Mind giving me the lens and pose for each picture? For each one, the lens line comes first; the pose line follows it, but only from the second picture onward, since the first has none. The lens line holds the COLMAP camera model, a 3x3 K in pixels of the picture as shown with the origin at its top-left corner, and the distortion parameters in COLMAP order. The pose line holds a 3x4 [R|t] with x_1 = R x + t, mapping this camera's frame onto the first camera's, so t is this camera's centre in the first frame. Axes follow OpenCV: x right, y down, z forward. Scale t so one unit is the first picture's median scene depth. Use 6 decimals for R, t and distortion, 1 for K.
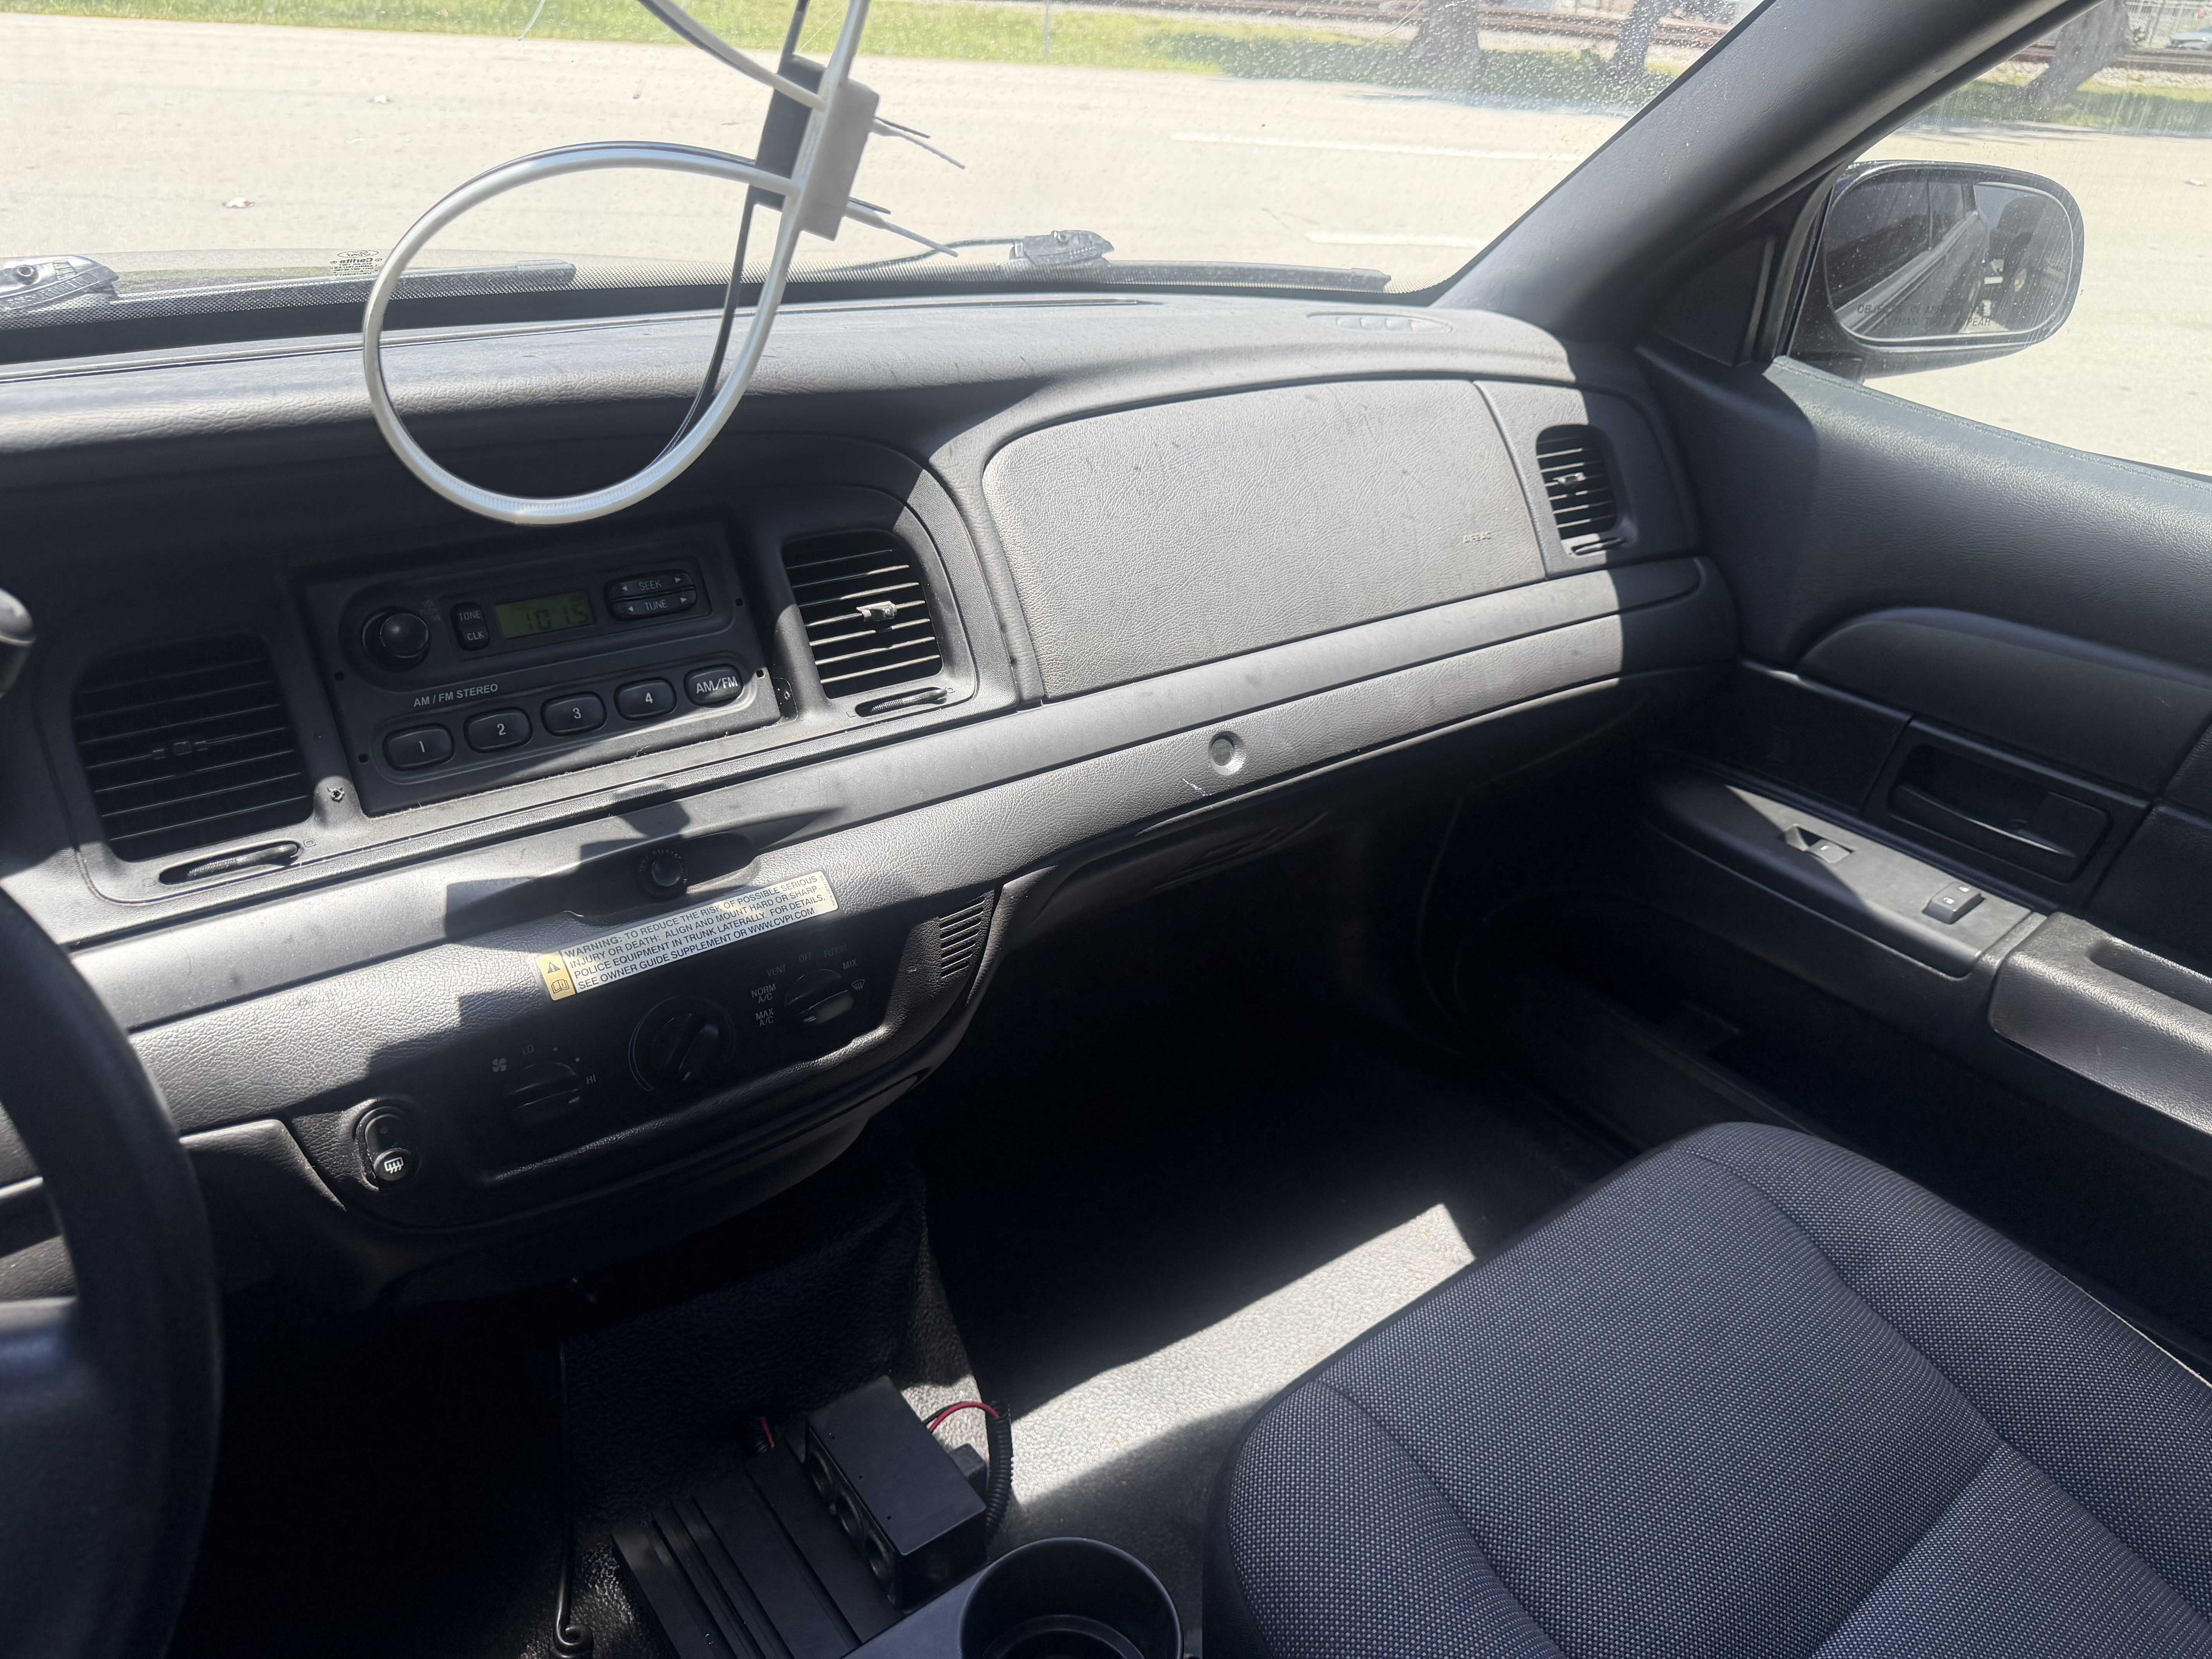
lens RADIAL K [[1570.5, 0, 1106.0], [0, 1570.5, 829.5], [0, 0, 1]] dist [0.044681, -0.085358]
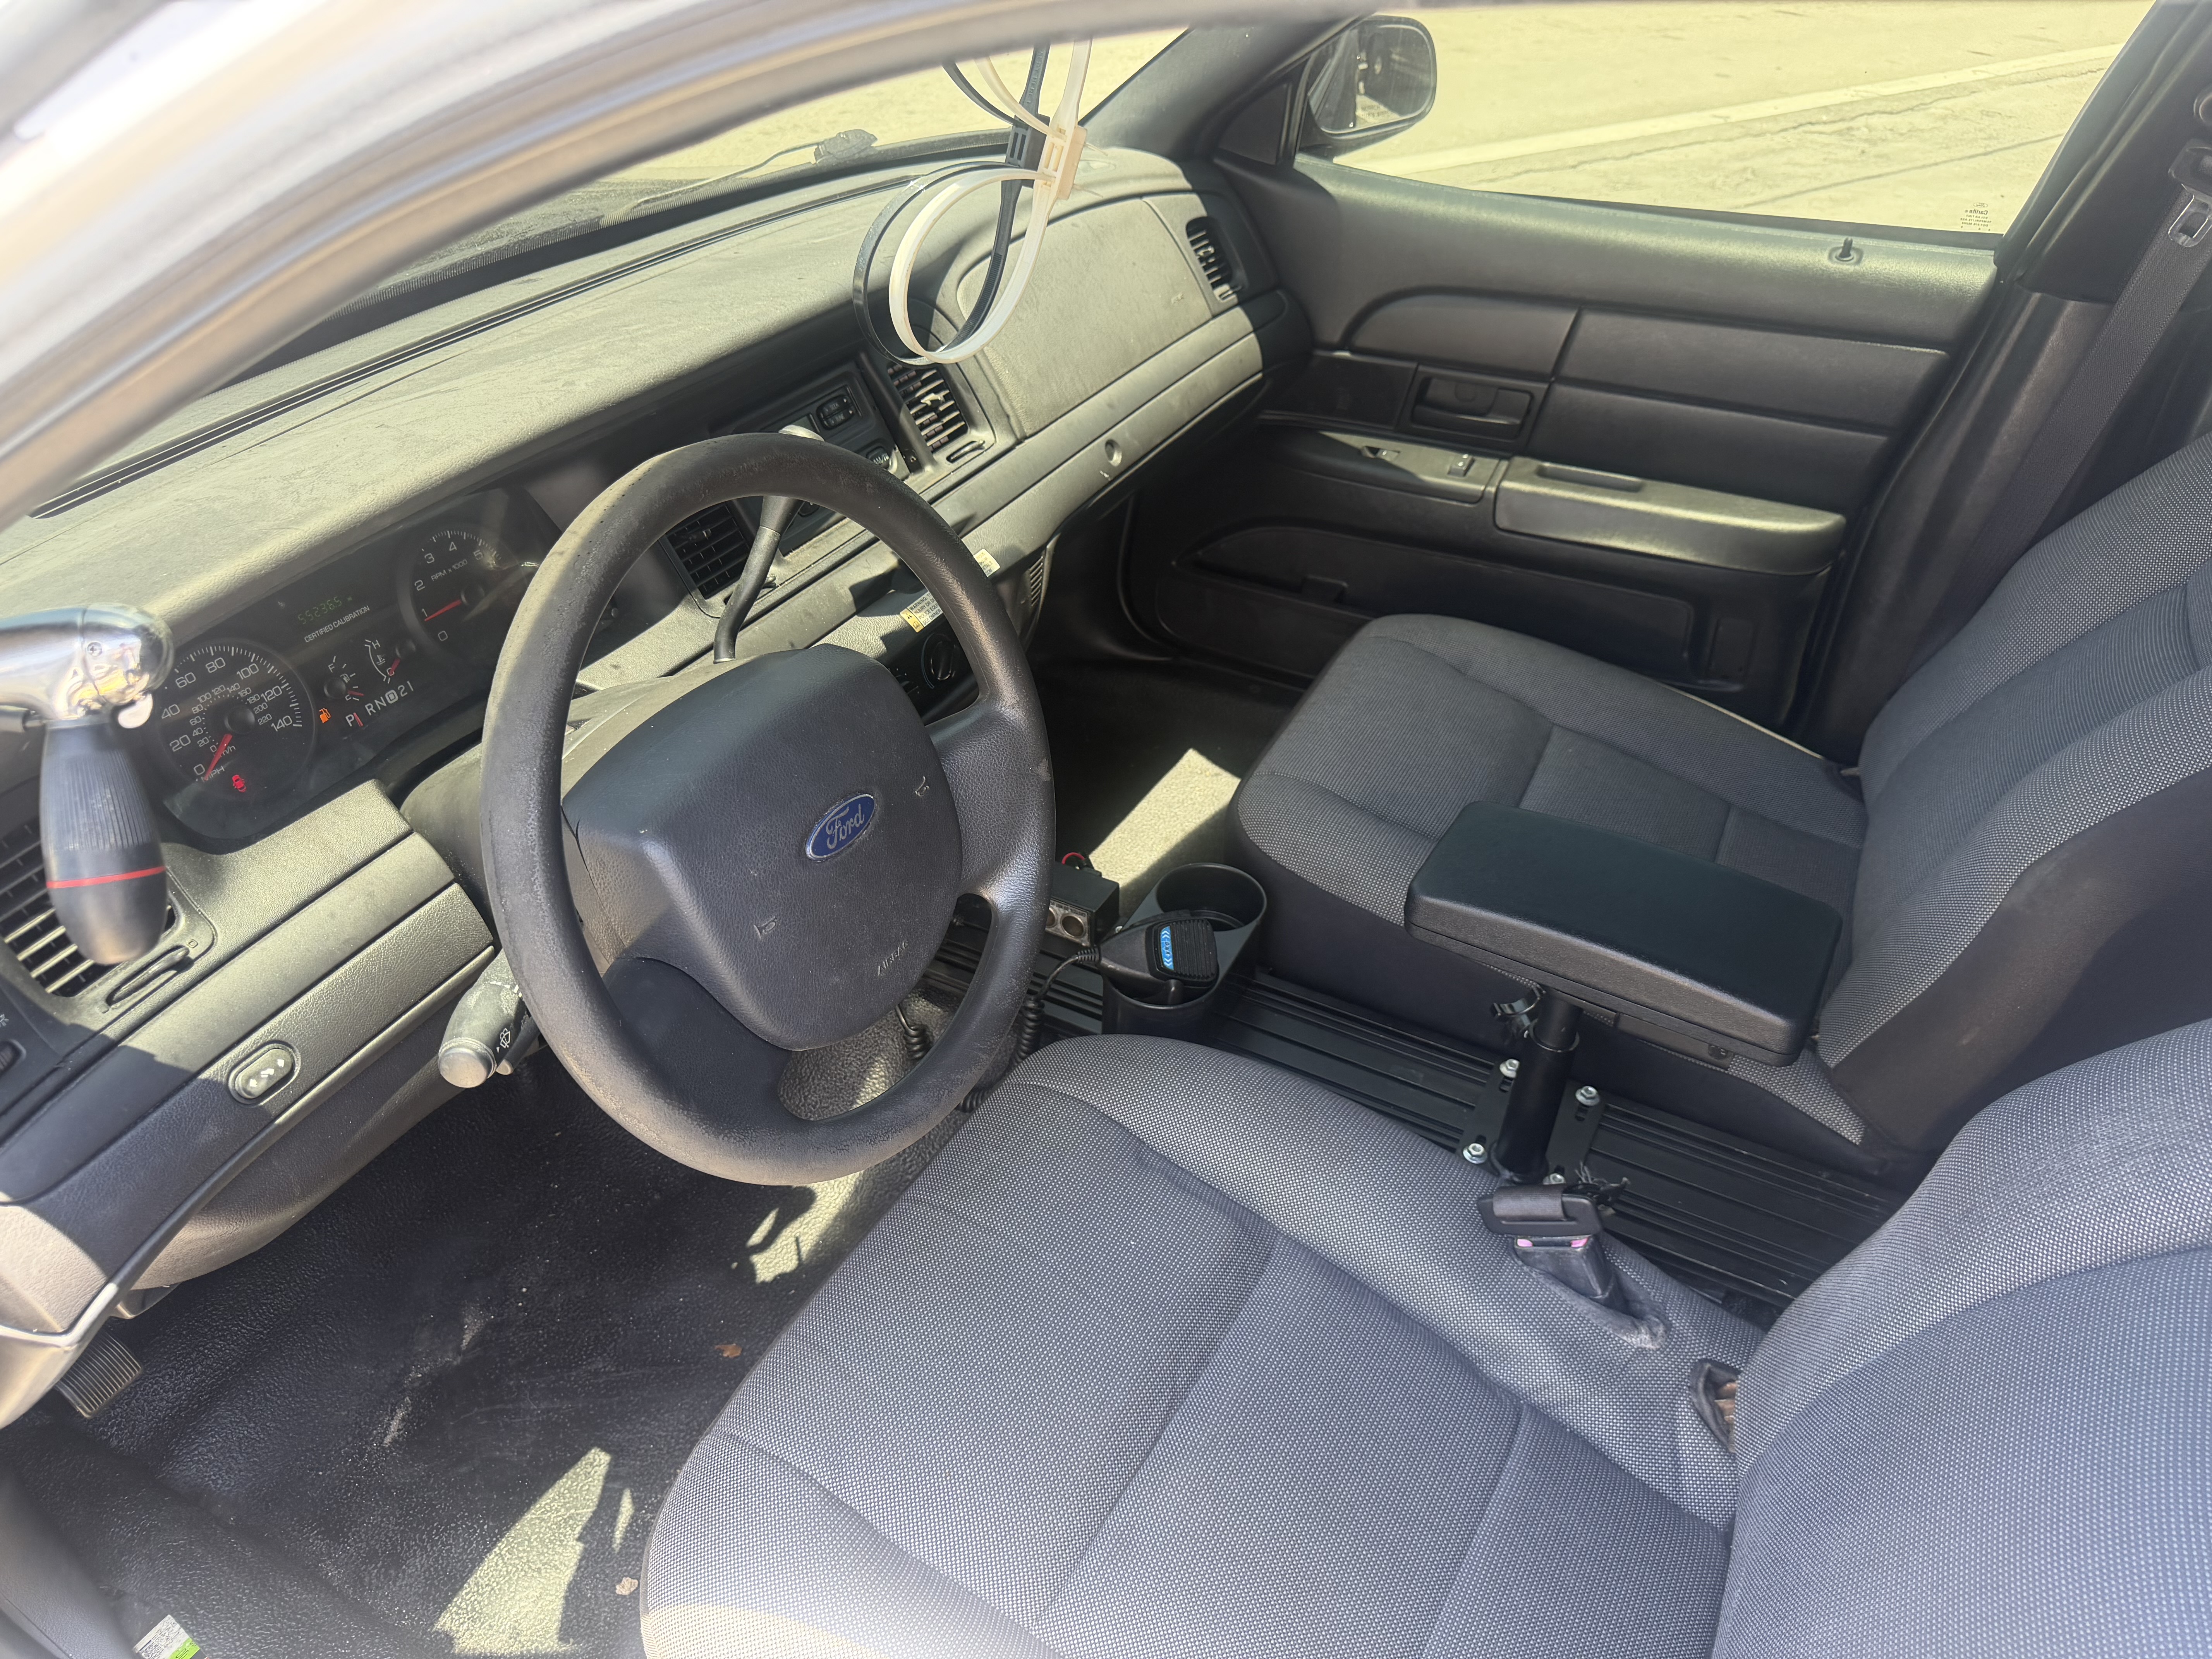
lens RADIAL K [[1587.1, 0, 1106.0], [0, 1587.1, 829.5], [0, 0, 1]] dist [0.066947, -0.097528]
pose [[0.897733, -0.277016, 0.342545, -0.523303], [0.230682, 0.958029, 0.170193, 0.039484], [-0.375314, -0.073769, 0.923957, -0.509238]]
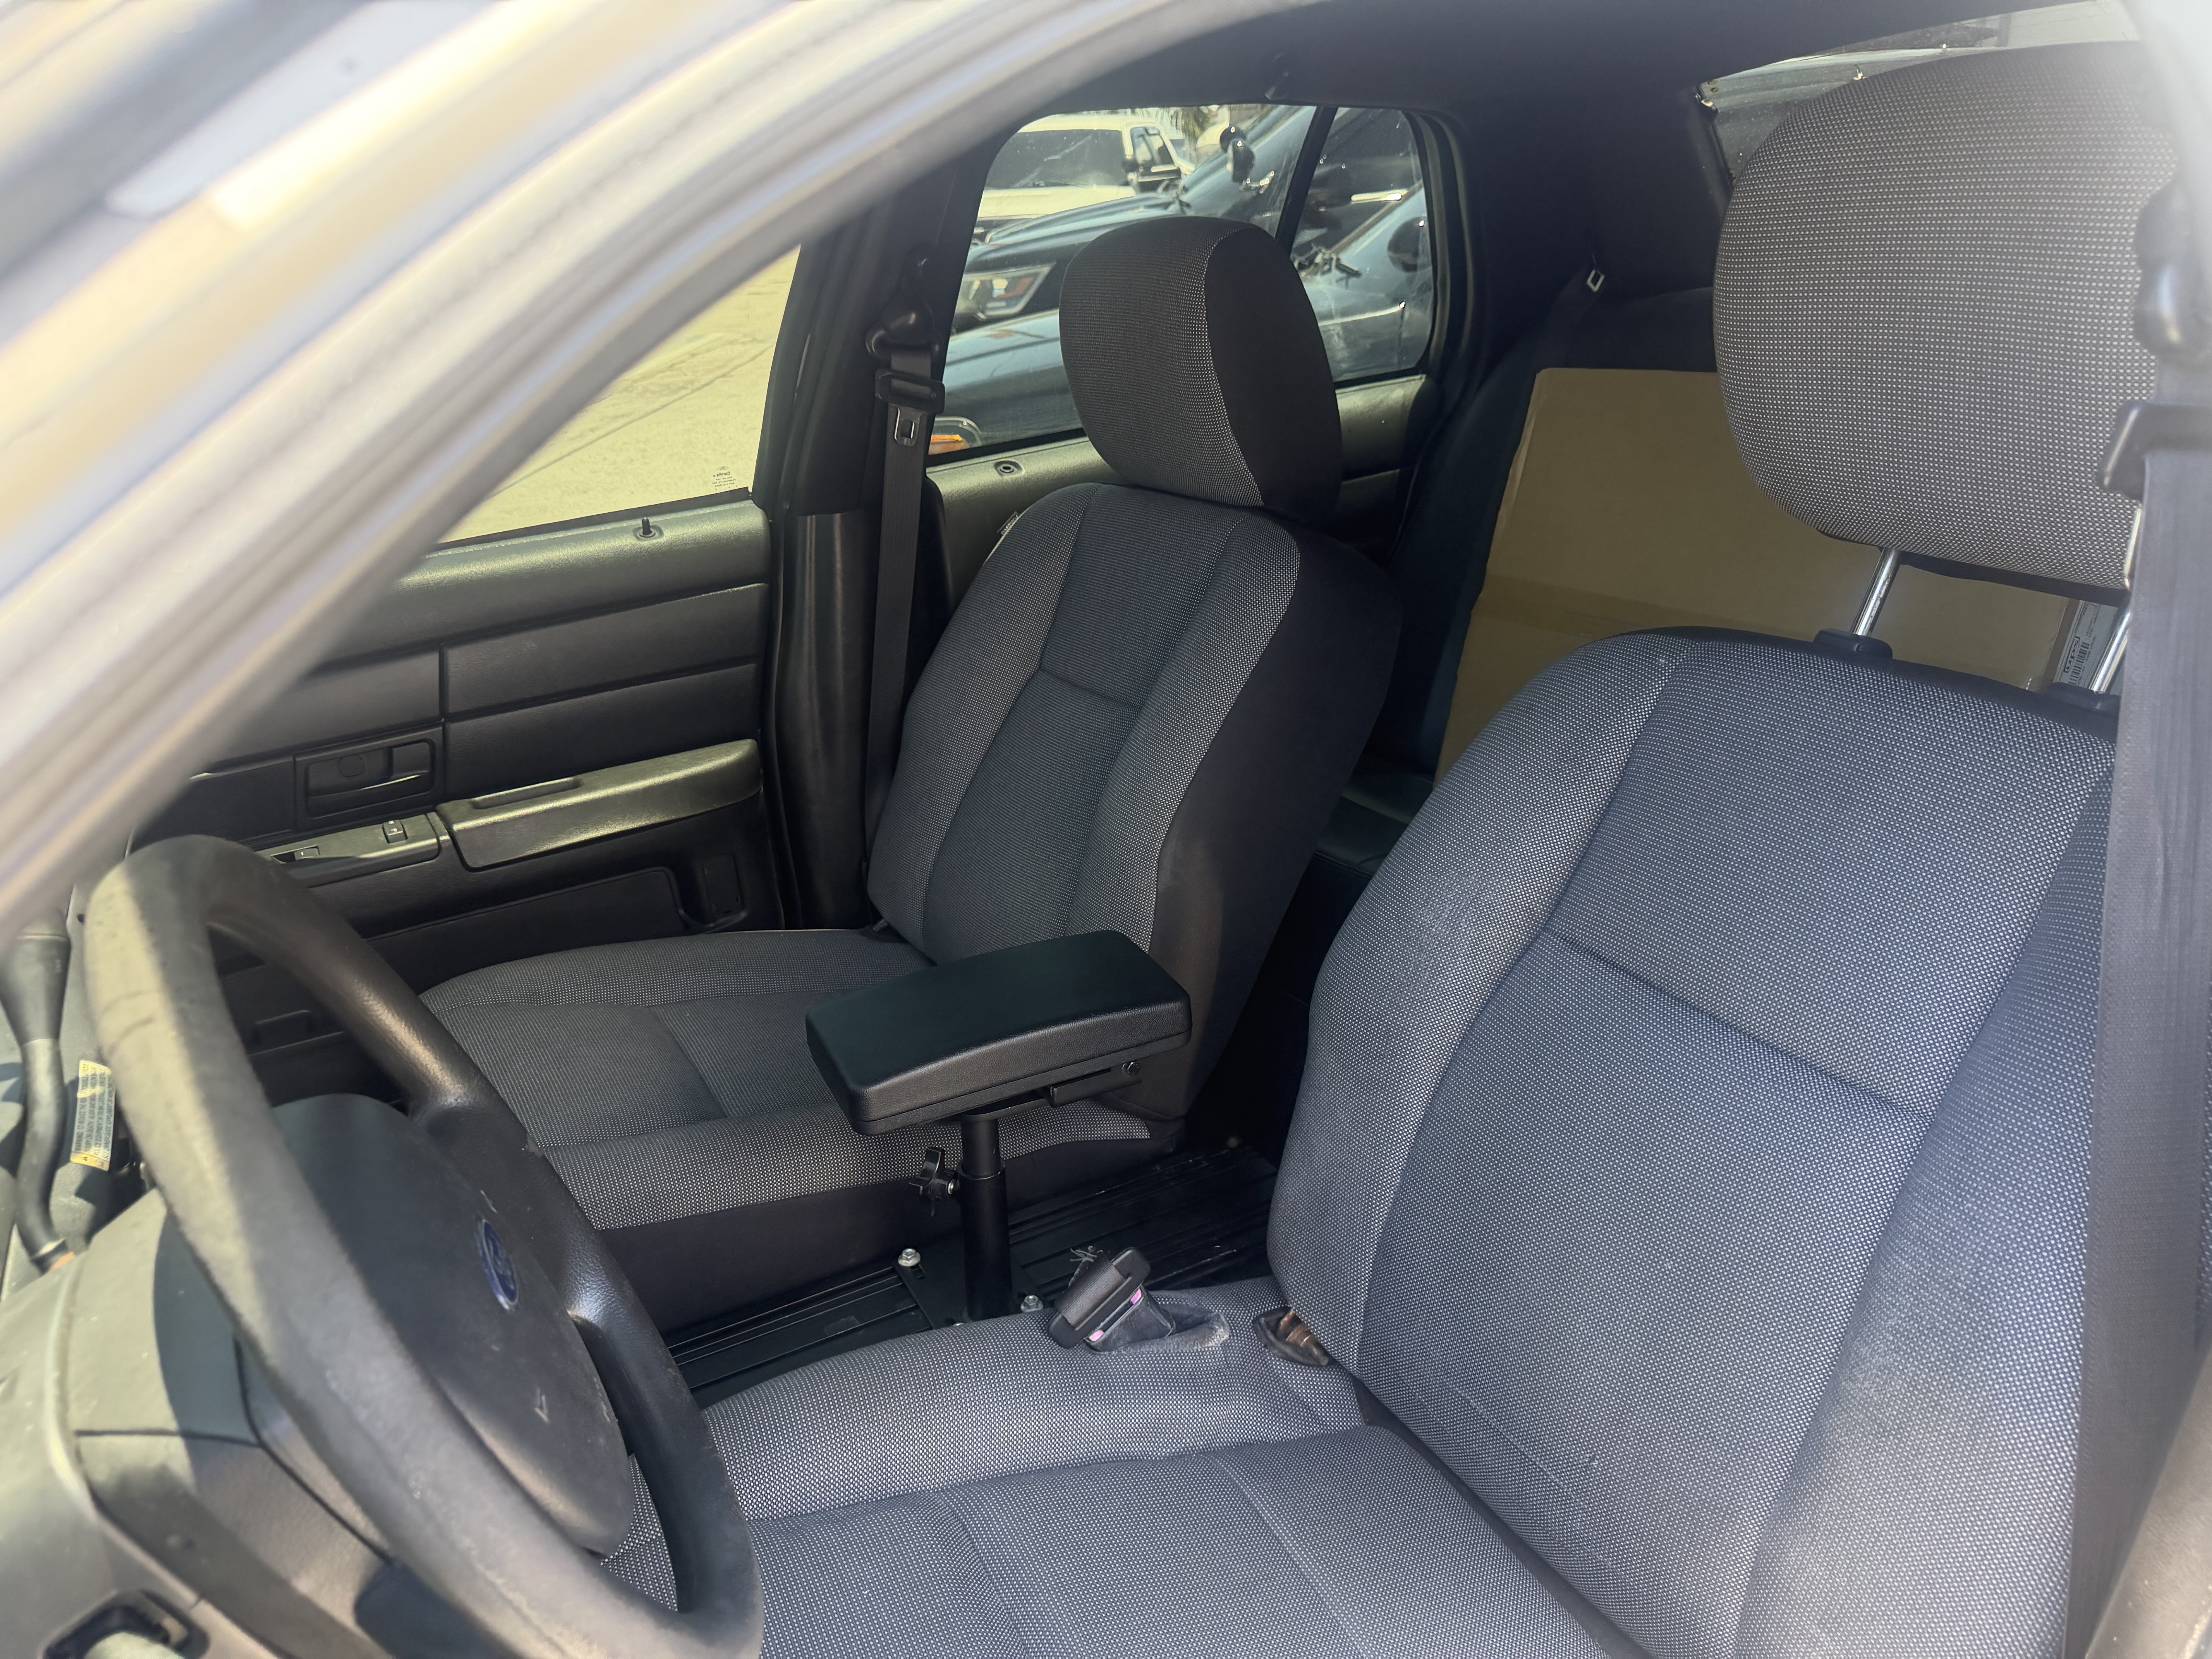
lens RADIAL K [[1587.1, 0, 1106.0], [0, 1587.1, 829.5], [0, 0, 1]] dist [0.066947, -0.097528]
pose [[0.150267, -0.422054, 0.894030, -0.815011], [0.532055, 0.796701, 0.286680, -0.038994], [-0.833269, 0.432595, 0.344274, -0.187310]]
